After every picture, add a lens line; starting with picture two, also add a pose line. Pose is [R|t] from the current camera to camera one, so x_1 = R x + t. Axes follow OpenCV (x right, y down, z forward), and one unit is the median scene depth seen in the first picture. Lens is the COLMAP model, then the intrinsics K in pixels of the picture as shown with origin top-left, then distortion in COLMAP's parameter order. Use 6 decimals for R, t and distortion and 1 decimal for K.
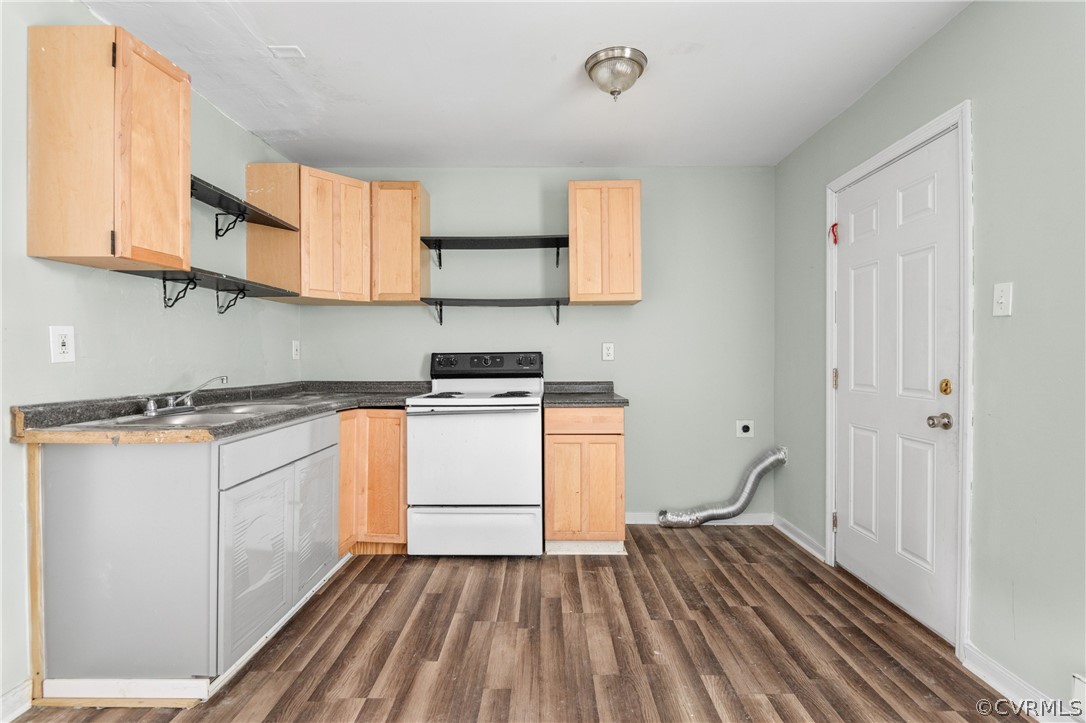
lens RADIAL K [[498.3, 0, 543.5], [0, 498.3, 359.3], [0, 0, 1]] dist [0.000649, -0.006250]
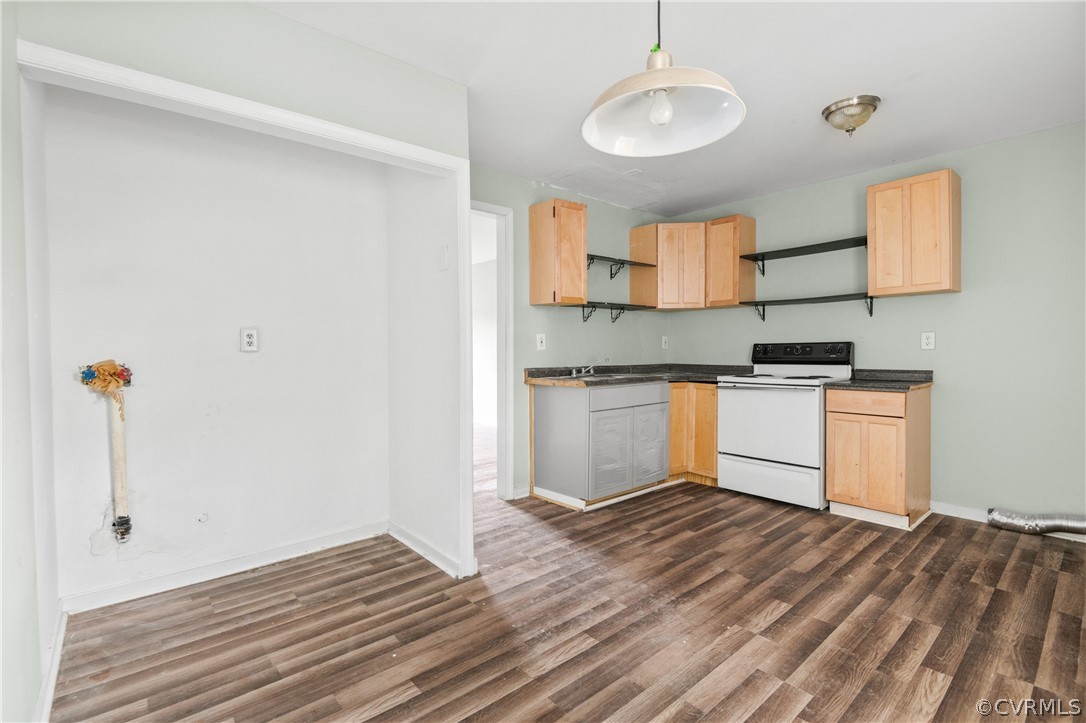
lens RADIAL K [[498.3, 0, 543.5], [0, 498.3, 359.3], [0, 0, 1]] dist [0.000649, -0.006250]
pose [[0.660434, 0.014350, -0.750747, 0.467255], [0.000451, 0.999810, 0.019507, 0.002339], [0.750884, -0.013222, 0.660302, -0.309229]]
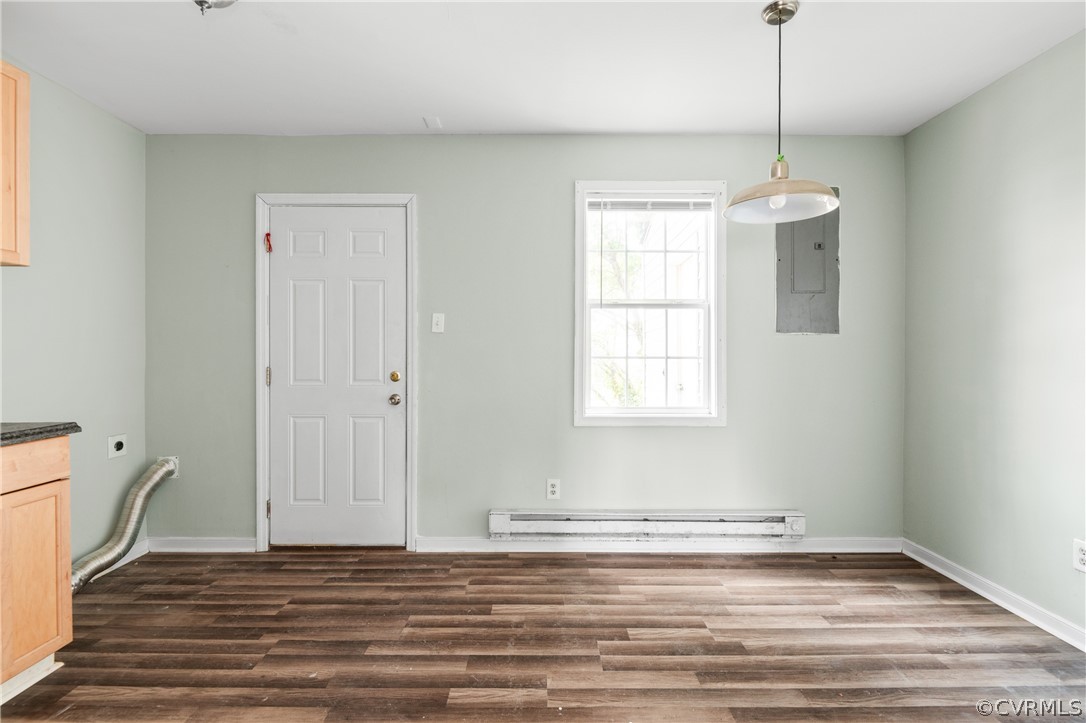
lens RADIAL K [[498.3, 0, 543.5], [0, 498.3, 359.3], [0, 0, 1]] dist [0.000649, -0.006250]
pose [[-0.009382, -0.008208, 0.999922, -0.495639], [0.000582, 0.999966, 0.008214, -0.006298], [-0.999956, 0.000659, -0.009376, 0.408448]]
